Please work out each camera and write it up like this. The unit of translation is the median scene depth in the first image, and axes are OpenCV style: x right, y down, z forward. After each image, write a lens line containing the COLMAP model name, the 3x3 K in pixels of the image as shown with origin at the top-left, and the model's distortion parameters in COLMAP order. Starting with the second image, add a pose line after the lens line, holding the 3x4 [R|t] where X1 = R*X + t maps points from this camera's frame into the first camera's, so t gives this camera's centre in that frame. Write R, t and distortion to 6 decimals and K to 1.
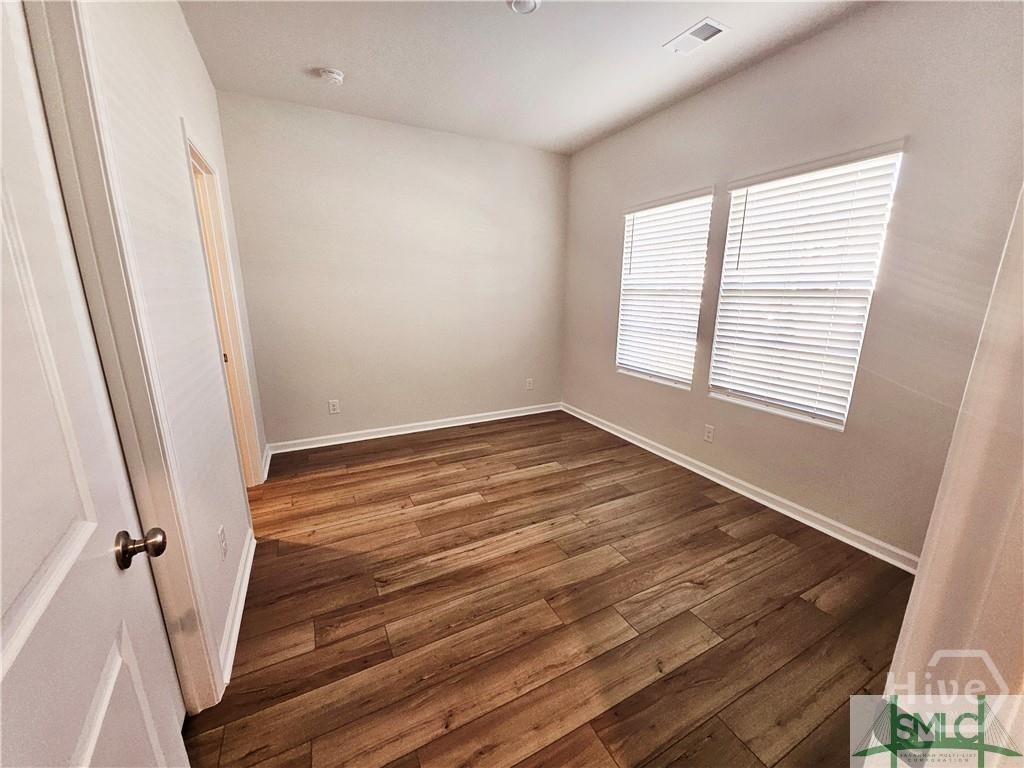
lens RADIAL K [[400.0, 0, 519.0], [0, 400.0, 386.1], [0, 0, 1]] dist [0.000728, -0.000038]
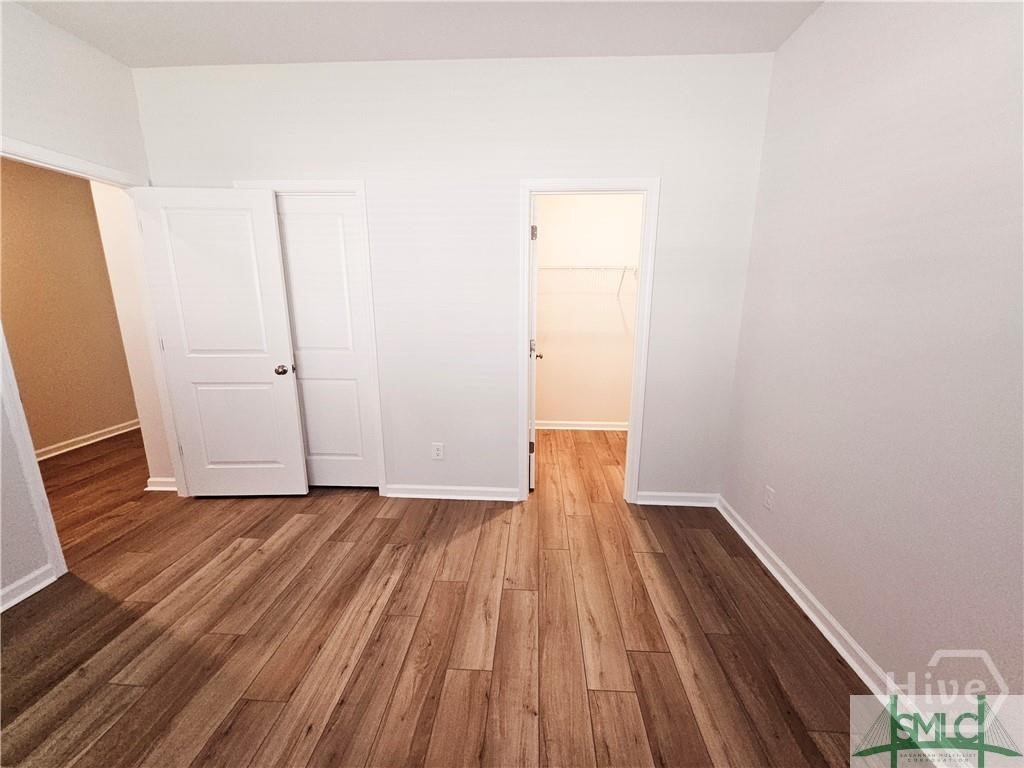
lens RADIAL K [[400.0, 0, 519.0], [0, 400.0, 386.1], [0, 0, 1]] dist [0.000728, -0.000038]
pose [[-0.510129, 0.175438, -0.842015, 0.349611], [-0.205681, 0.925689, 0.317482, -0.360263], [0.835143, 0.335144, -0.436136, 1.458794]]
